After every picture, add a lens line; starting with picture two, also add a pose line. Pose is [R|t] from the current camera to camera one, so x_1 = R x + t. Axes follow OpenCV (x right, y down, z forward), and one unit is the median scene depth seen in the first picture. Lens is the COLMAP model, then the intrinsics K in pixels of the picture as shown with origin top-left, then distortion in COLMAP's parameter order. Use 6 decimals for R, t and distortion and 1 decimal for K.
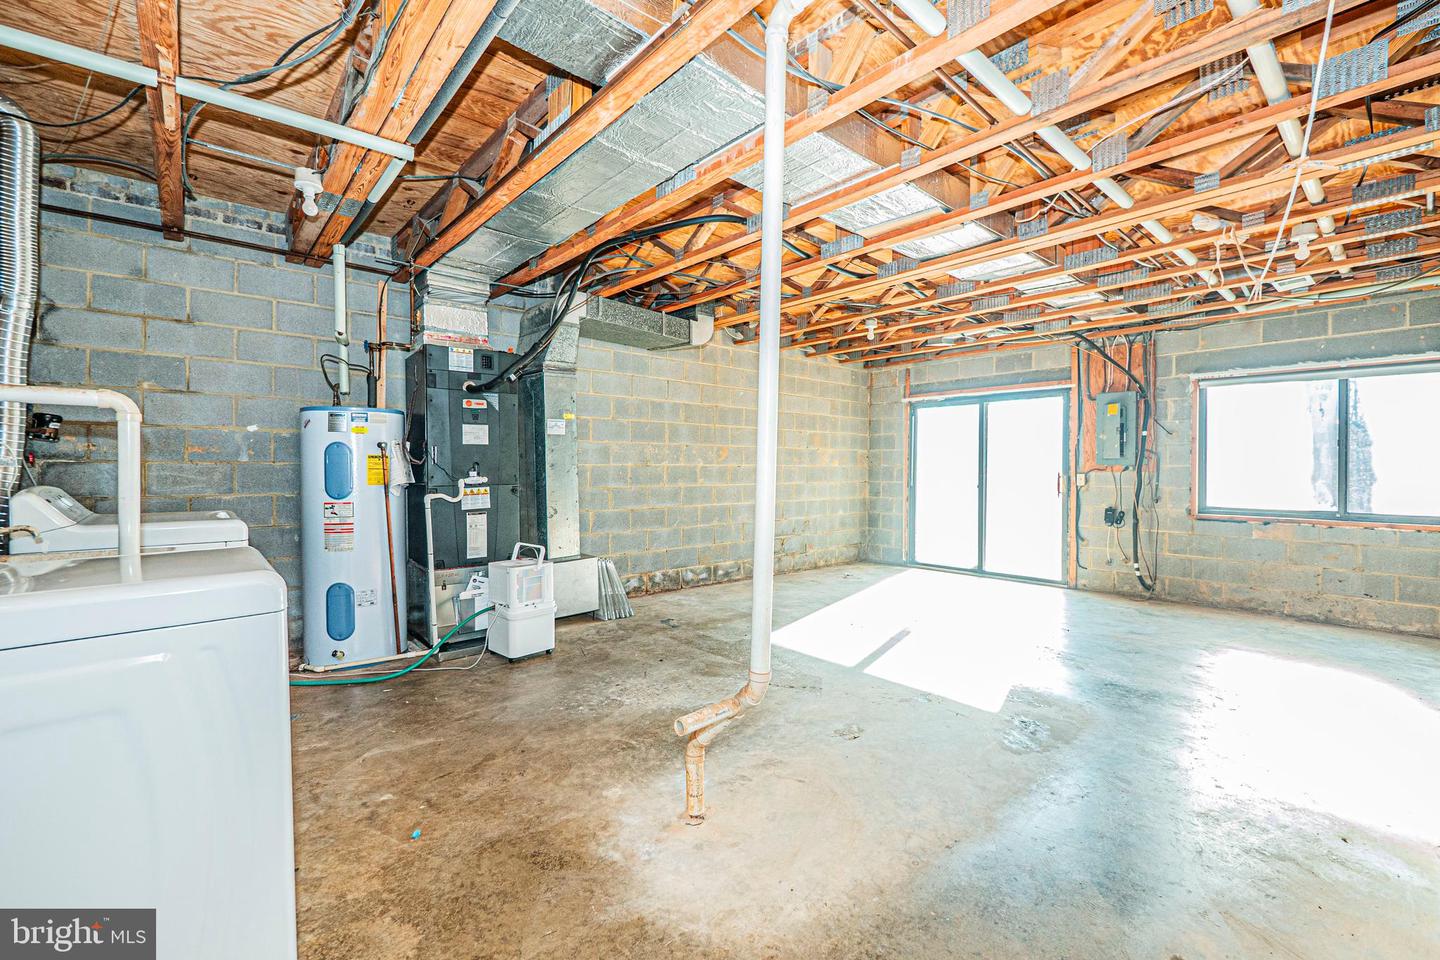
lens RADIAL K [[605.5, 0, 719.8], [0, 605.5, 472.5], [0, 0, 1]] dist [-0.010933, 0.002165]
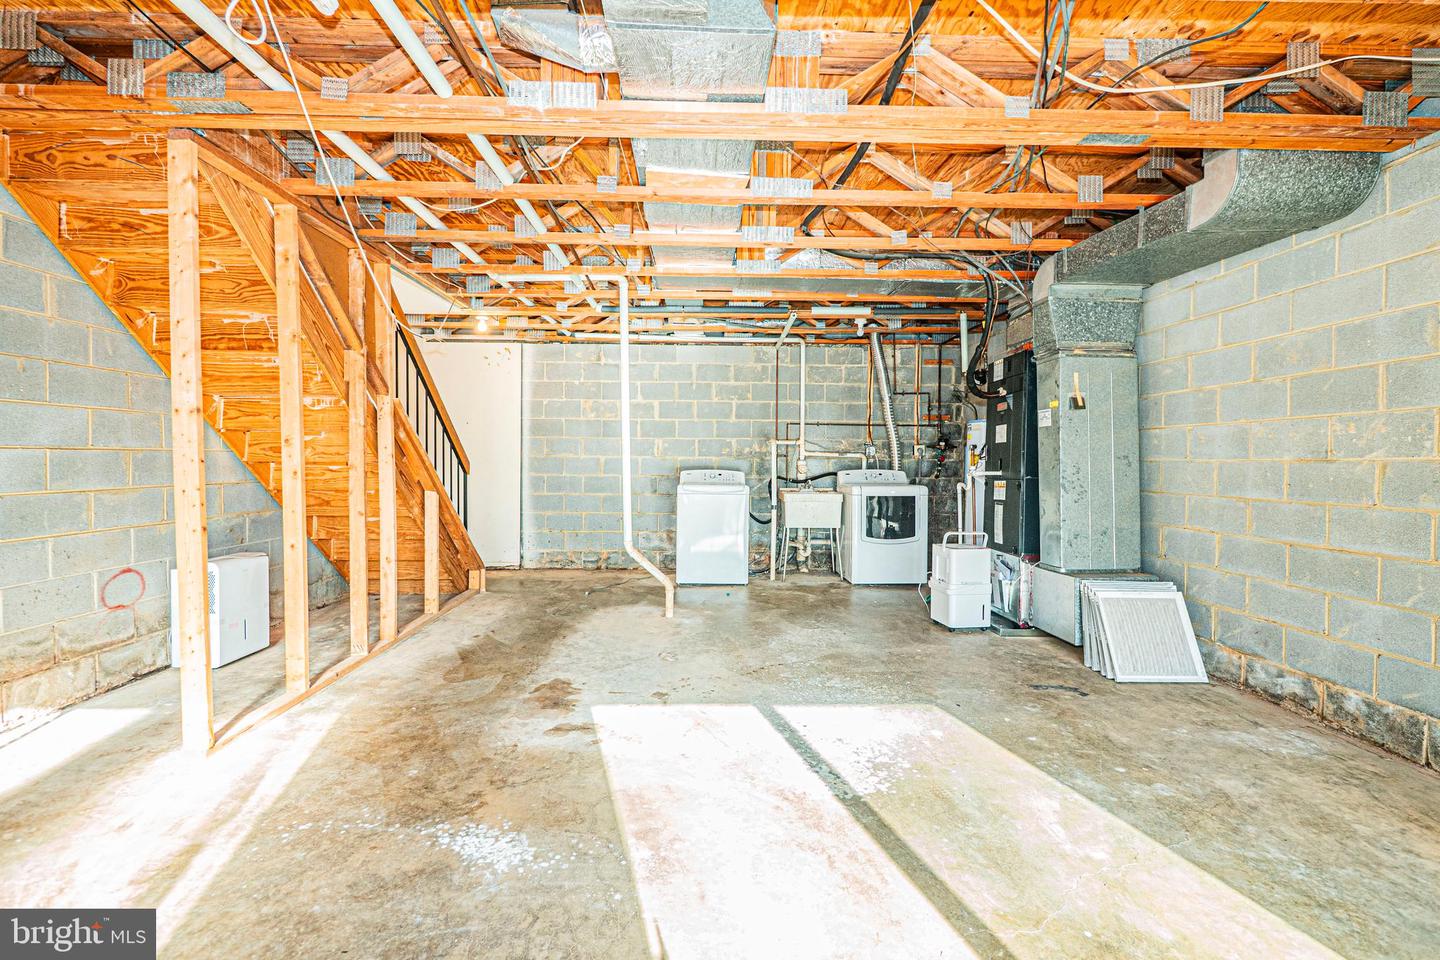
lens RADIAL K [[605.5, 0, 717.5], [0, 605.5, 475.3], [0, 0, 1]] dist [-0.010933, 0.002165]
pose [[-0.633172, 0.011537, -0.773925, 0.593908], [-0.015905, 0.999484, 0.027912, -0.006127], [0.773848, 0.029982, -0.632662, 0.966100]]
